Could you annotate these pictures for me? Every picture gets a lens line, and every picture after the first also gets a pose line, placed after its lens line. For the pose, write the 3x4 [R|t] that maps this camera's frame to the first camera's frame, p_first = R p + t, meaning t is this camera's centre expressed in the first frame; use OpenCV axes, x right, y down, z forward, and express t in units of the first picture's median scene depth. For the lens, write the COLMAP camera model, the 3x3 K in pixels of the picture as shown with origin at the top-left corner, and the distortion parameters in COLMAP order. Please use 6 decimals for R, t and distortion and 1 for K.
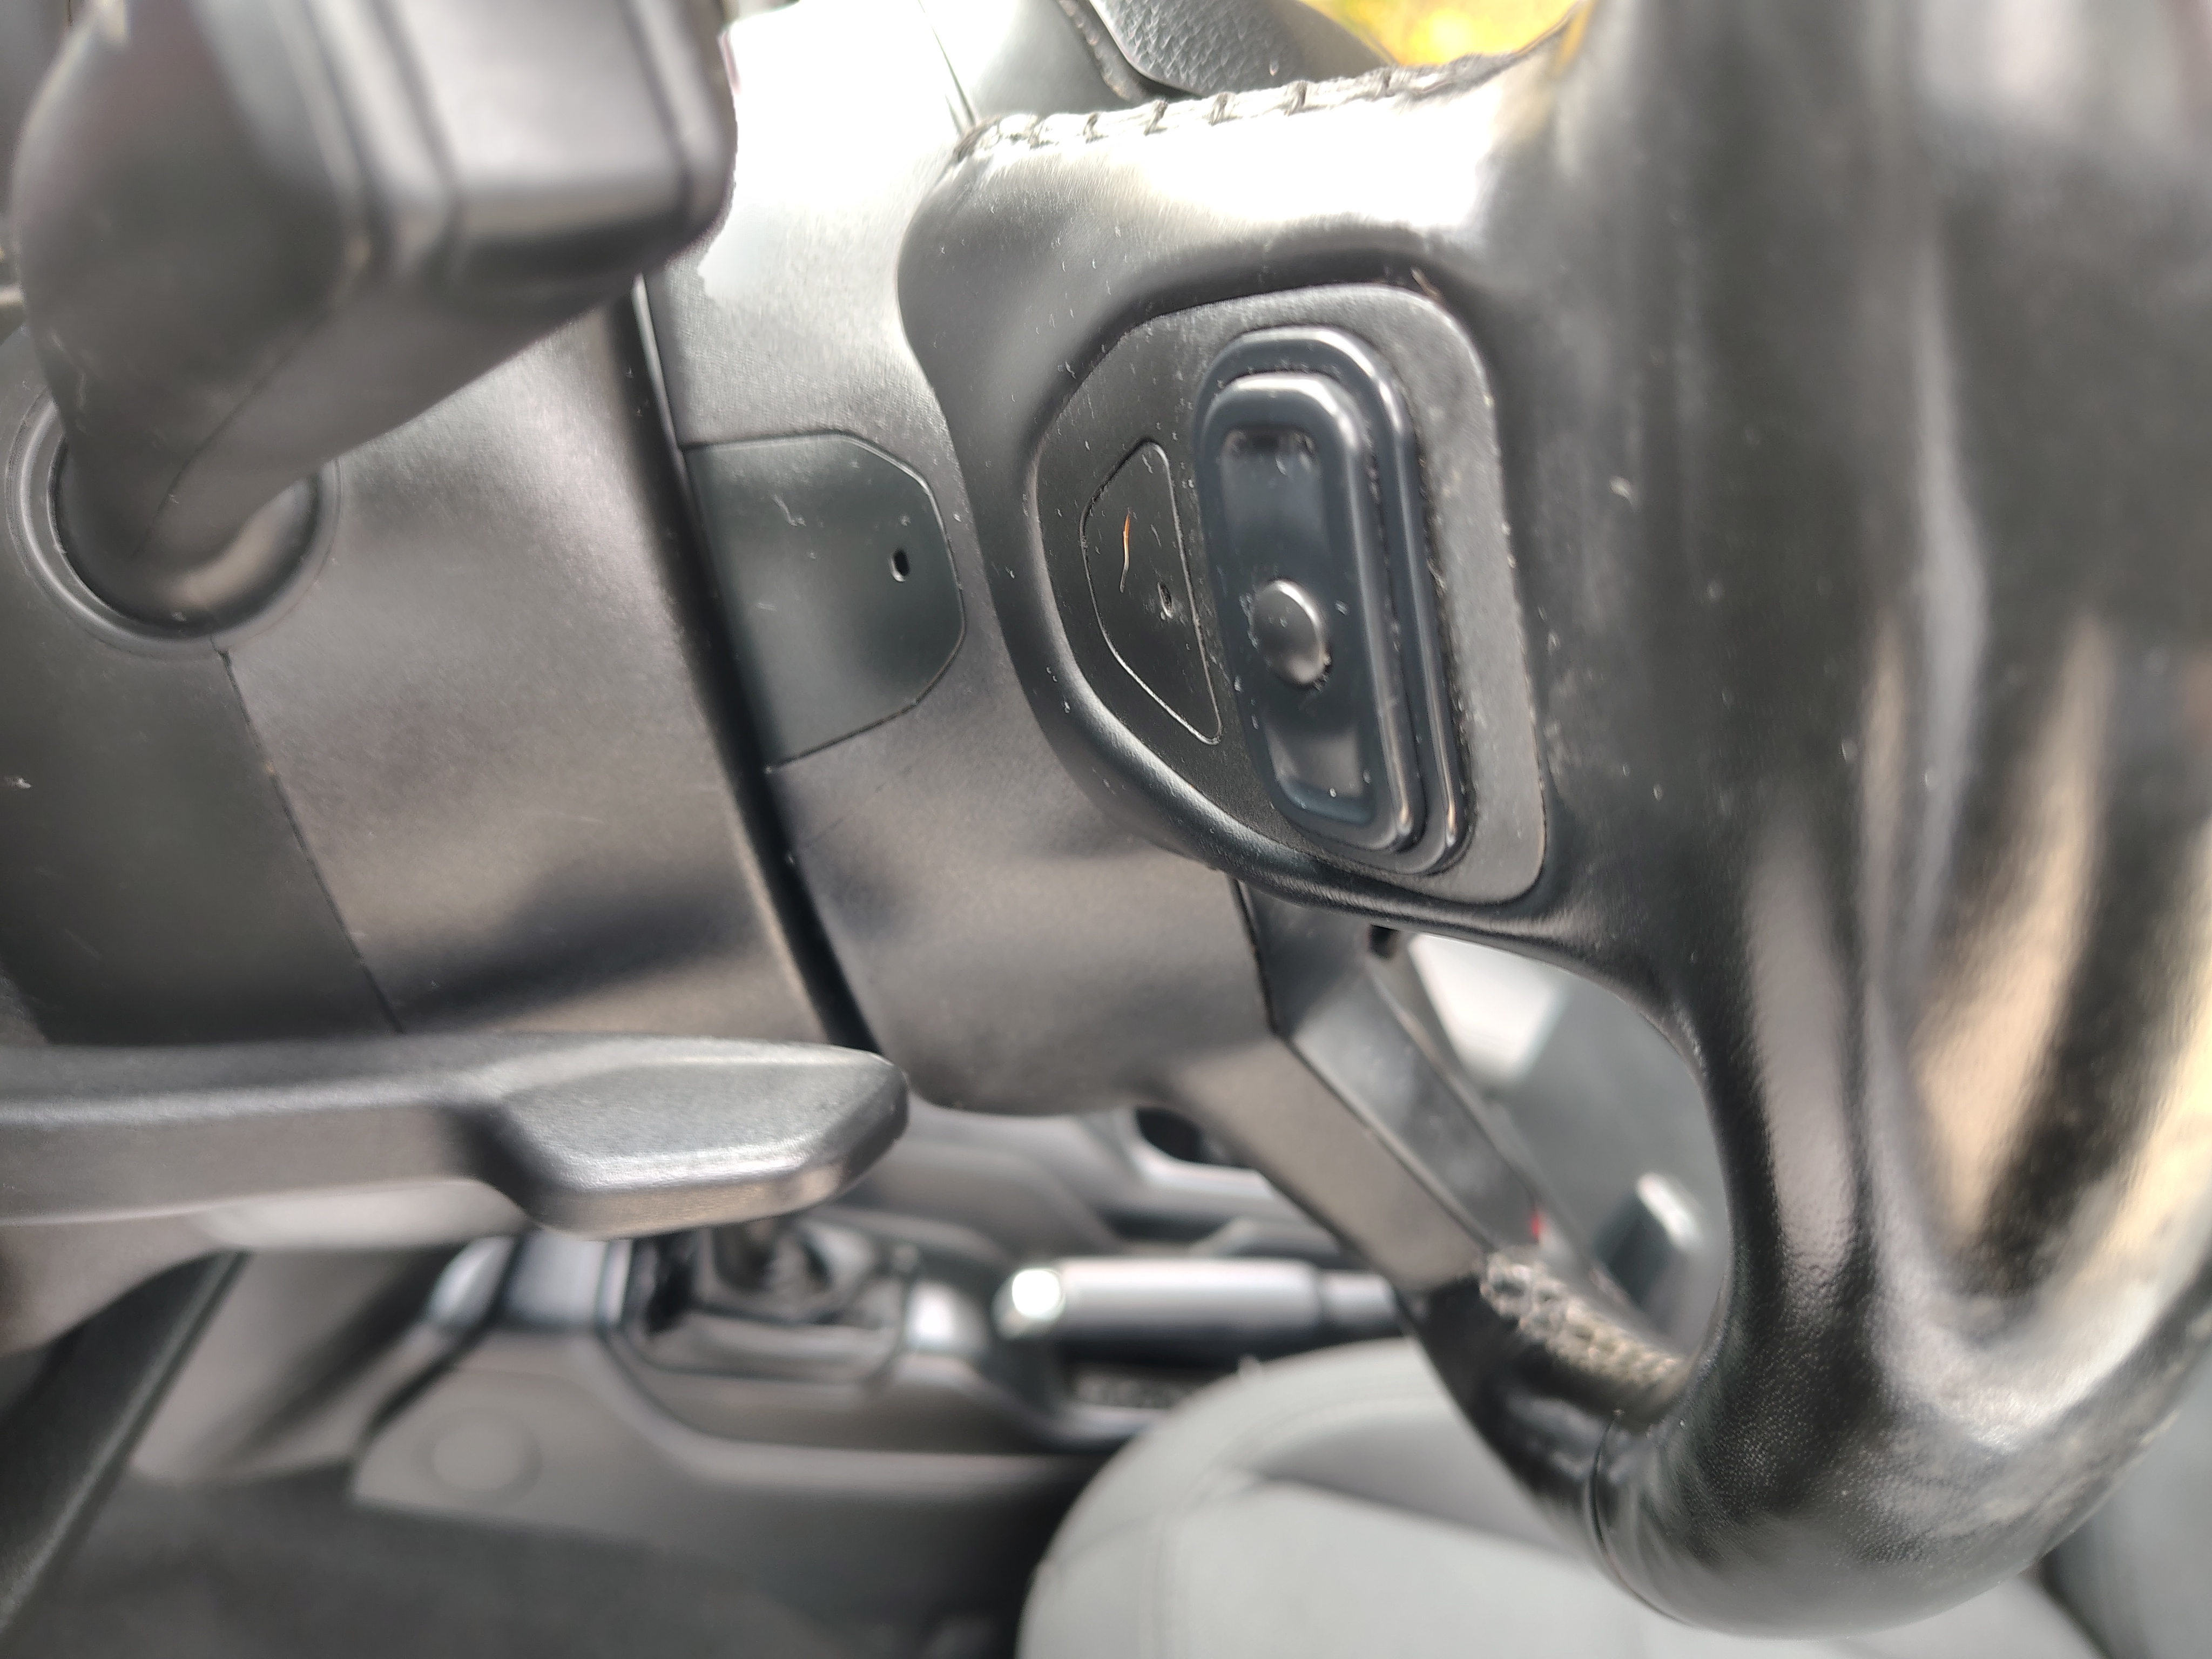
lens RADIAL K [[1532.6, 0, 1117.2], [0, 1532.6, 832.7], [0, 0, 1]] dist [0.003532, -0.002026]
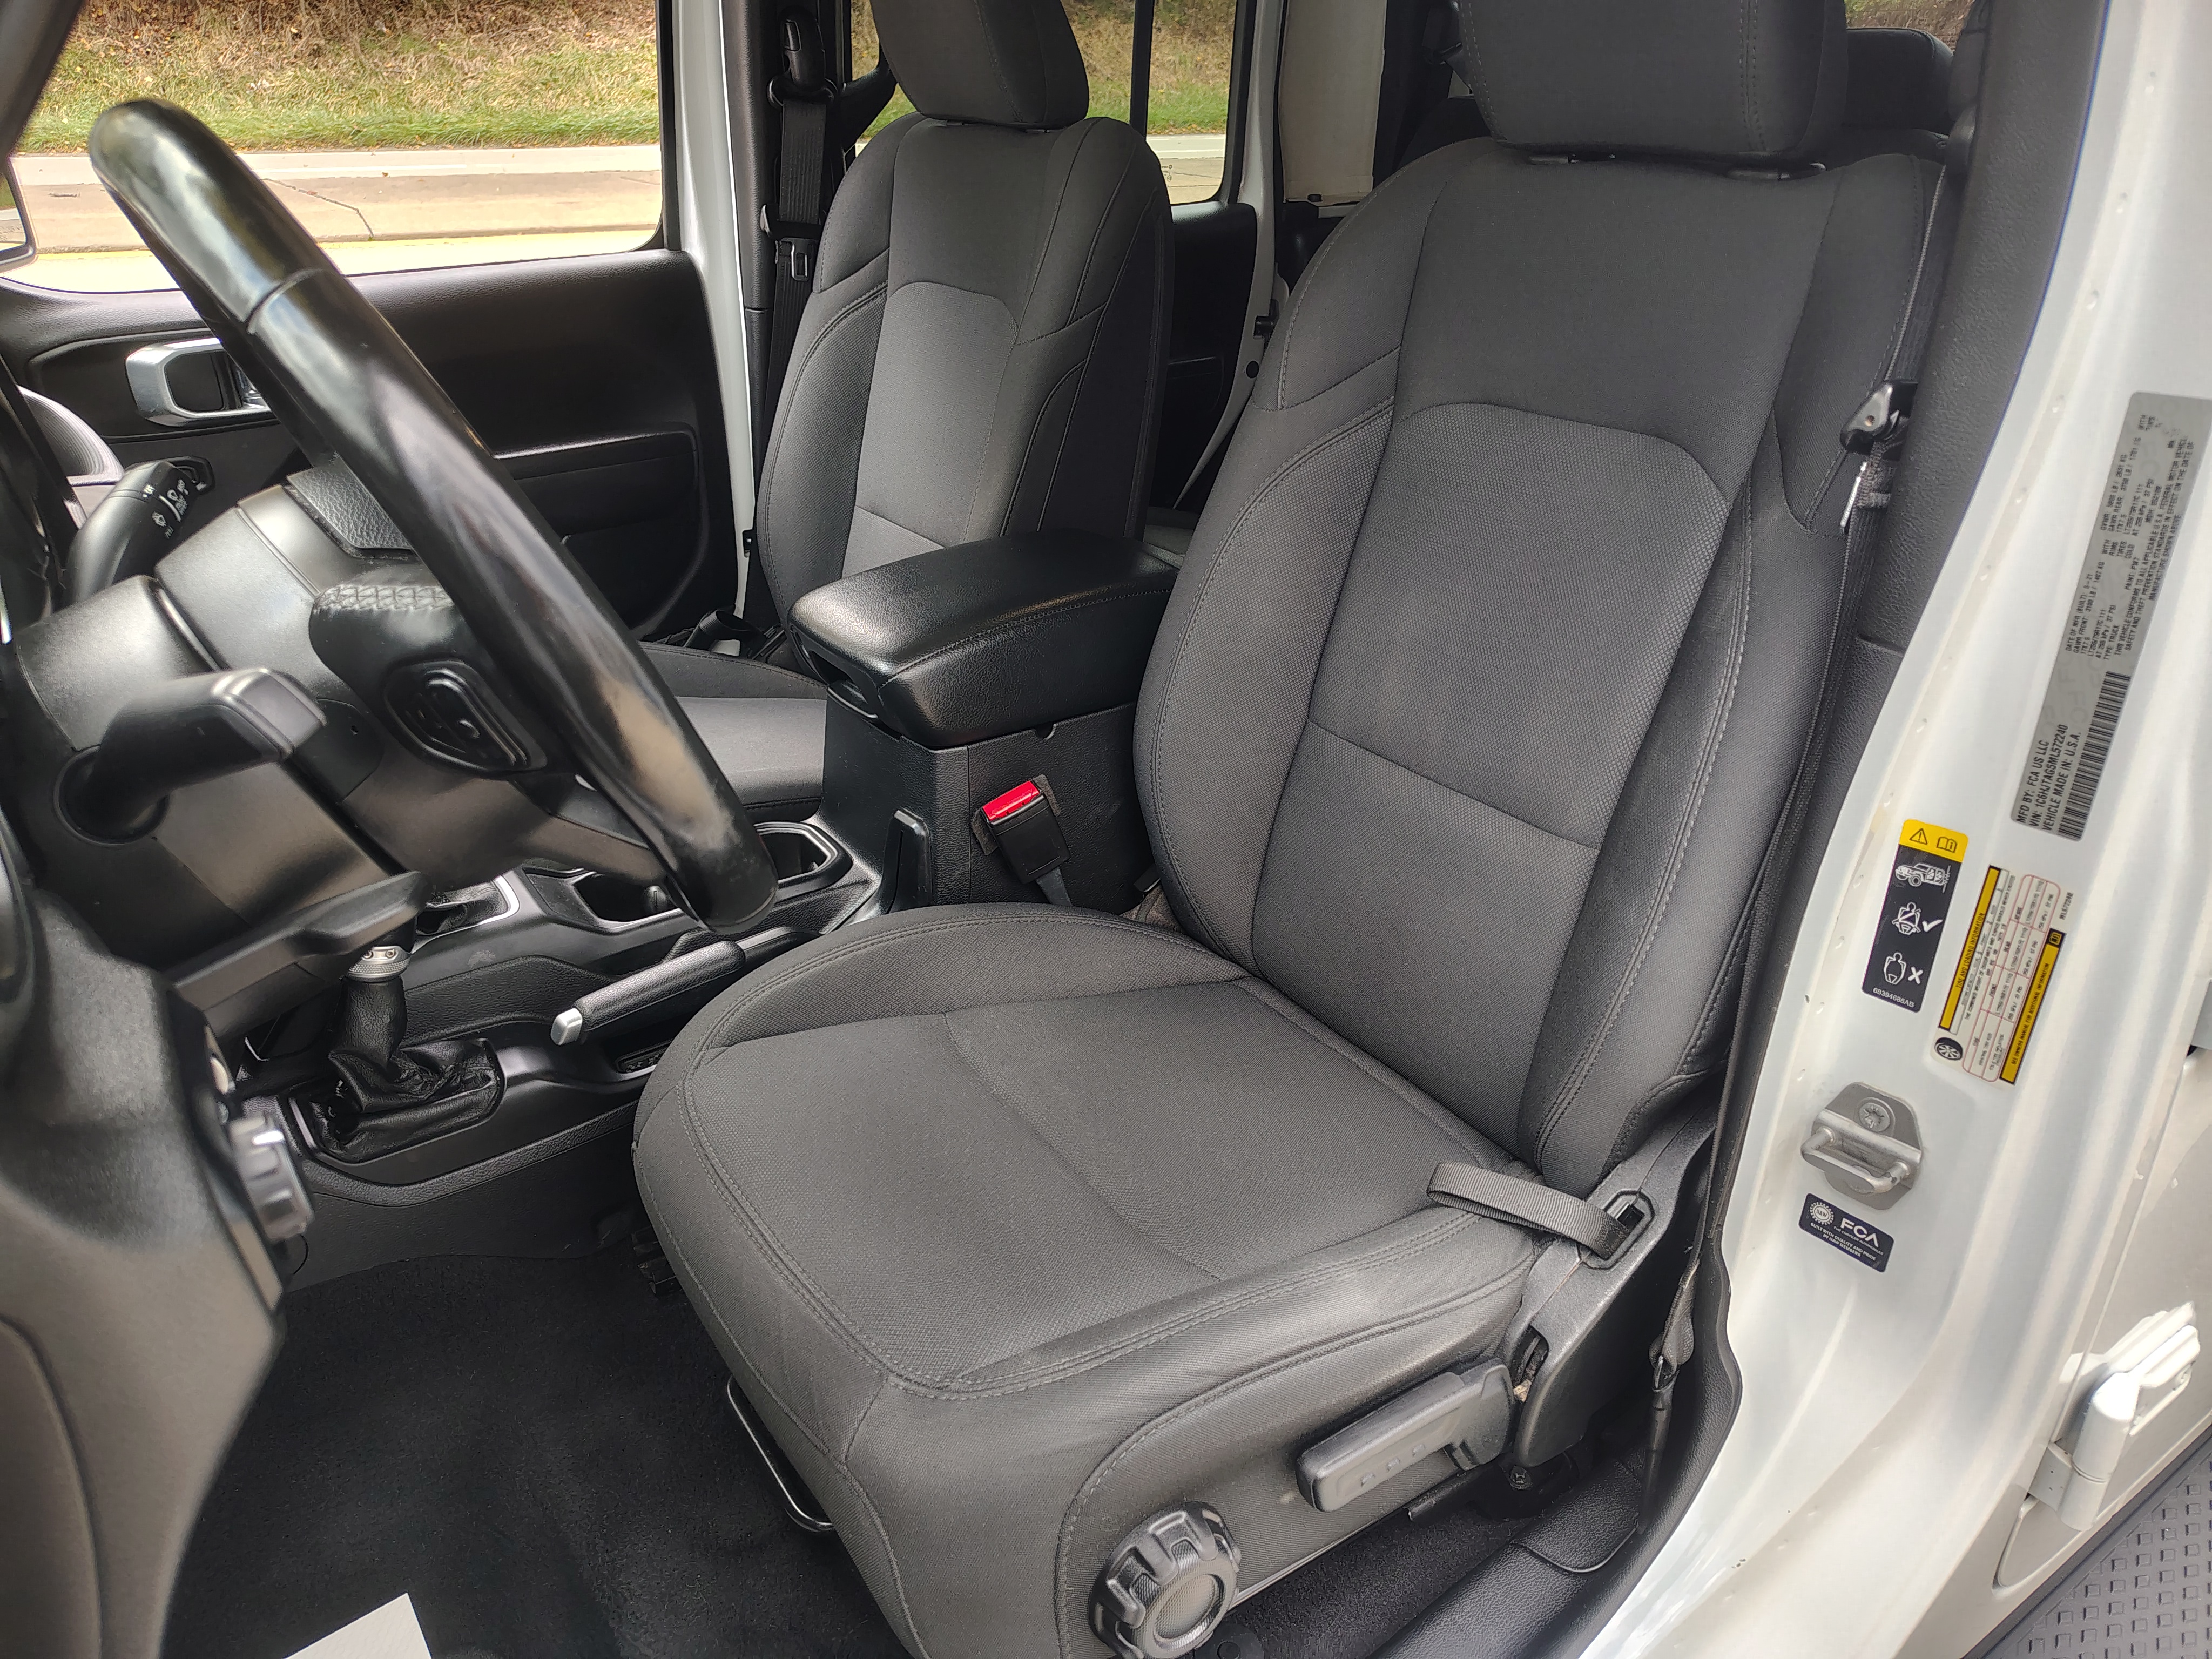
lens RADIAL K [[1532.6, 0, 1117.2], [0, 1532.6, 832.7], [0, 0, 1]] dist [0.003532, -0.002026]
pose [[0.880322, -0.382843, 0.280115, 0.082097], [0.331817, 0.918948, 0.213149, -0.038311], [-0.339014, -0.094693, 0.936004, -0.727235]]
